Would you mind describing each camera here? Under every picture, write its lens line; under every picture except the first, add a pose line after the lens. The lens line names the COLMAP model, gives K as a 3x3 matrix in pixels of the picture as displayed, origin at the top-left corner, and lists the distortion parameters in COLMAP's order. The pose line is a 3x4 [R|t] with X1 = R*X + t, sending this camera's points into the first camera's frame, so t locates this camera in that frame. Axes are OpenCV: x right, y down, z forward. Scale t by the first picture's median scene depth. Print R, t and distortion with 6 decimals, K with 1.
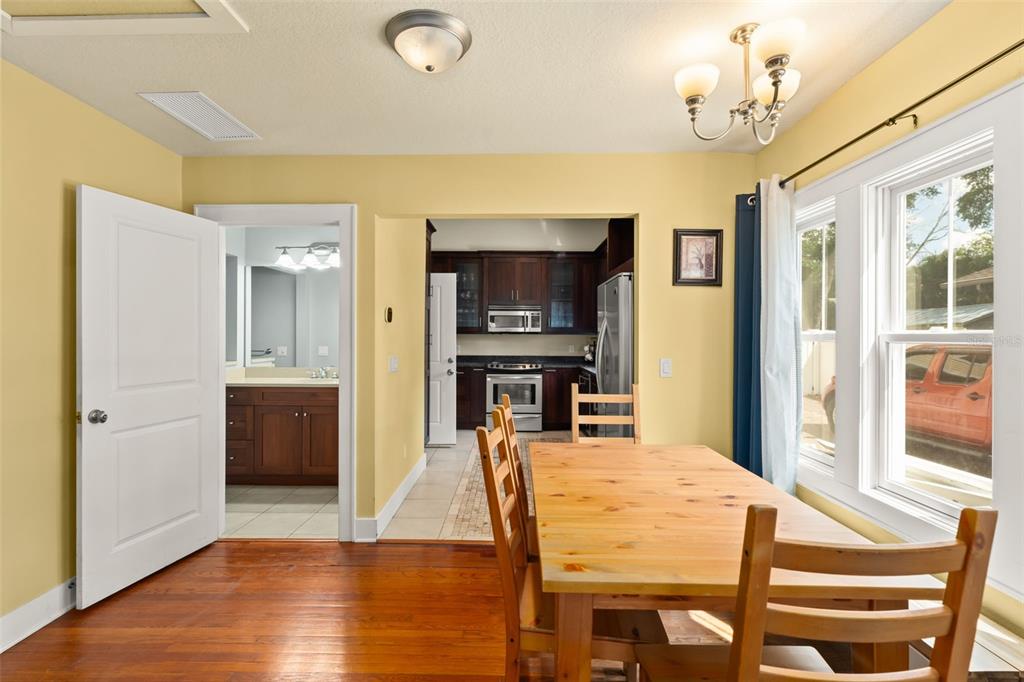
lens RADIAL K [[478.9, 0, 508.4], [0, 478.9, 336.3], [0, 0, 1]] dist [-0.001061, -0.000418]
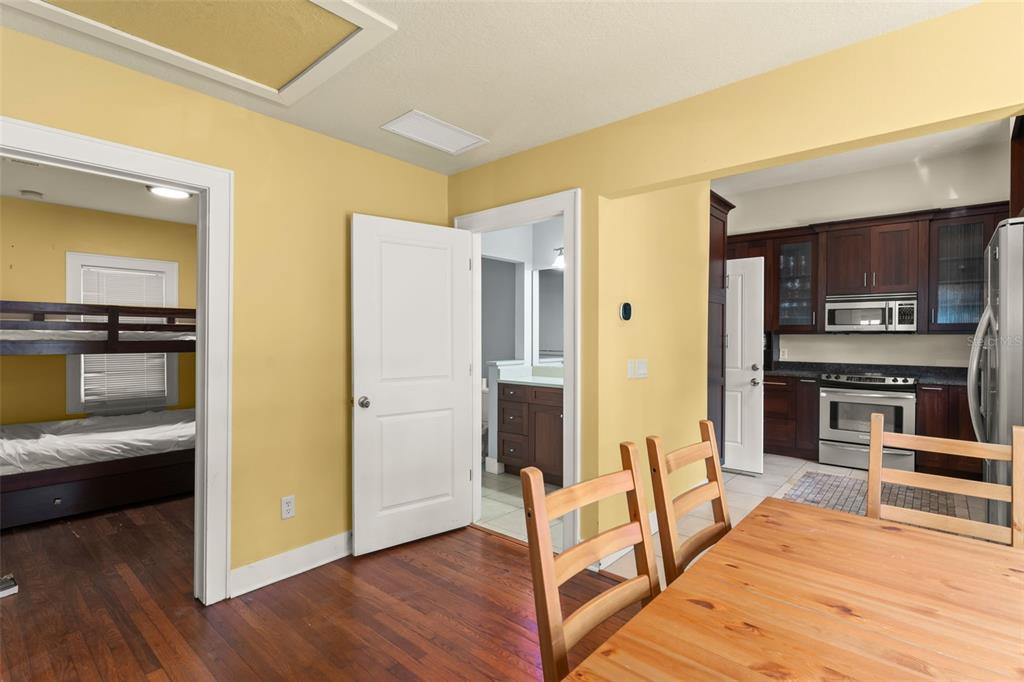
lens RADIAL K [[489.2, 0, 512.0], [0, 489.2, 341.0], [0, 0, 1]] dist [0.001421, -0.000468]
pose [[0.763994, 0.004464, -0.645208, 0.095199], [-0.000540, 0.999980, 0.006280, 0.001745], [0.645223, -0.004449, 0.763982, 0.119267]]
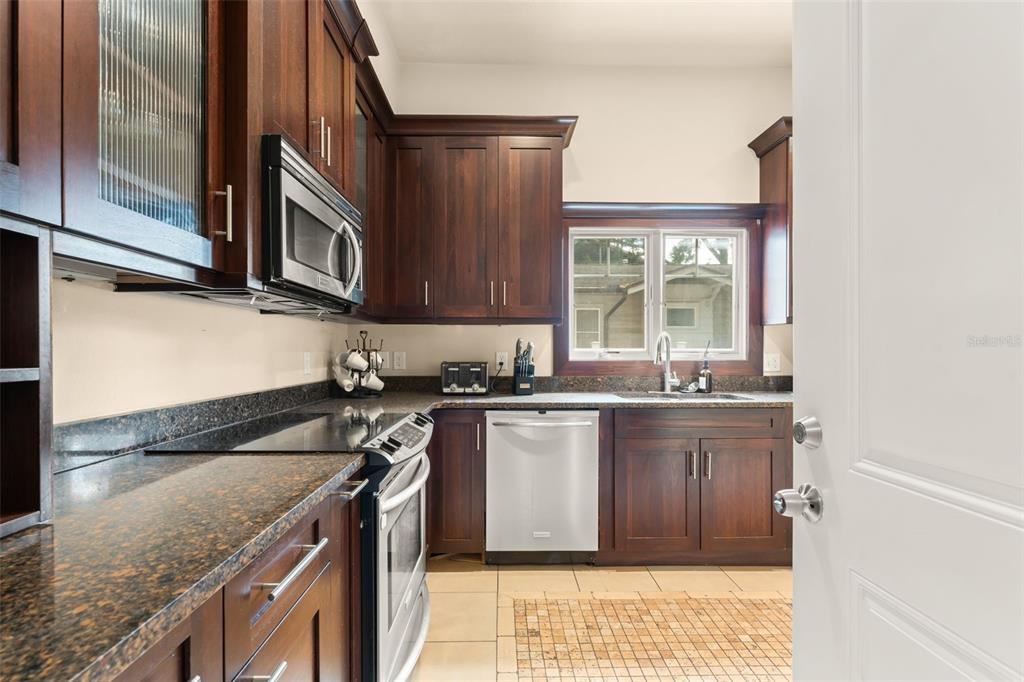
lens RADIAL K [[493.0, 0, 508.2], [0, 493.0, 350.1], [0, 0, 1]] dist [-0.001975, -0.000300]
pose [[-0.025695, -0.004810, 0.999658, -0.290217], [0.000611, 0.999988, 0.004827, 0.020836], [-0.999670, 0.000735, -0.025691, 1.121218]]
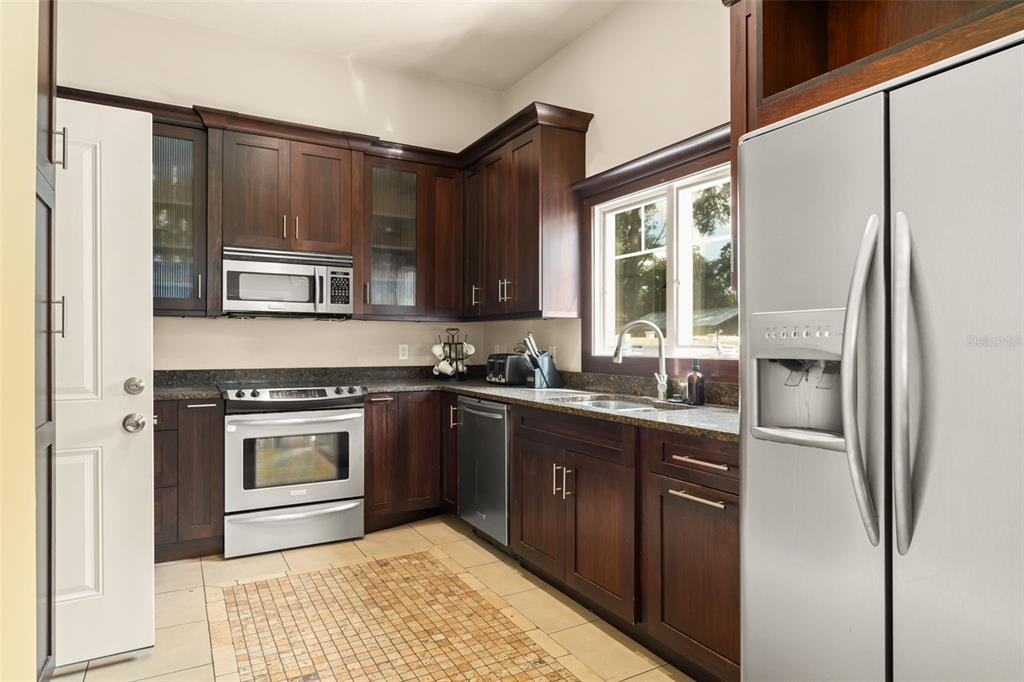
lens RADIAL K [[595.8, 0, 510.1], [0, 595.8, 344.8], [0, 0, 1]] dist [-0.003938, 0.000174]
pose [[0.867443, -0.003021, 0.497527, -0.100869], [0.001349, 0.999992, 0.003719, 0.022068], [-0.497534, -0.002555, 0.867441, 0.536706]]
